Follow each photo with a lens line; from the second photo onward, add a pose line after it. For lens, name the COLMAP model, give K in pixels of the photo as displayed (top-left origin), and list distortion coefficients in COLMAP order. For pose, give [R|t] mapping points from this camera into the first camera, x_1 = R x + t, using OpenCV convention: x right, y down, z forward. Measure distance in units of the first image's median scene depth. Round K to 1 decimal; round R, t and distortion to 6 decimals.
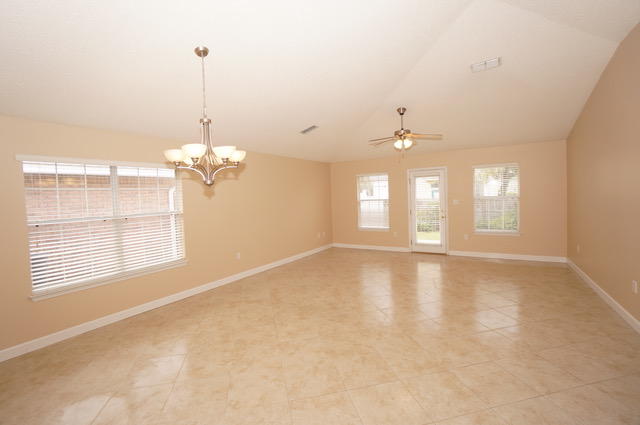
lens RADIAL K [[287.2, 0, 315.6], [0, 287.2, 208.9], [0, 0, 1]] dist [-0.049138, 0.015473]
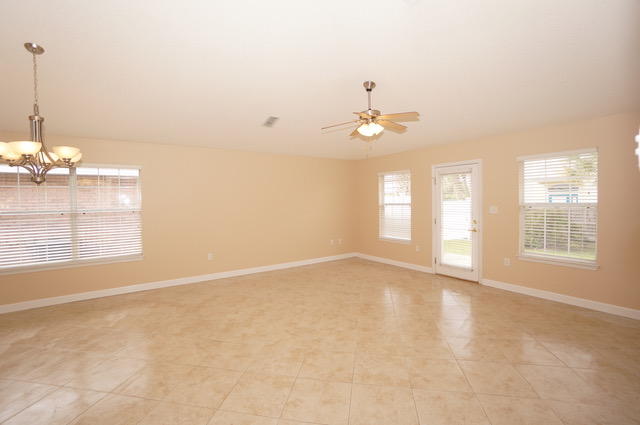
lens RADIAL K [[287.2, 0, 318.6], [0, 287.2, 208.8], [0, 0, 1]] dist [-0.049138, 0.015473]
pose [[0.920444, 0.035649, -0.389246, 0.424088], [-0.038034, 0.999275, 0.001581, -0.014118], [0.389020, 0.013349, 0.921133, 0.225716]]
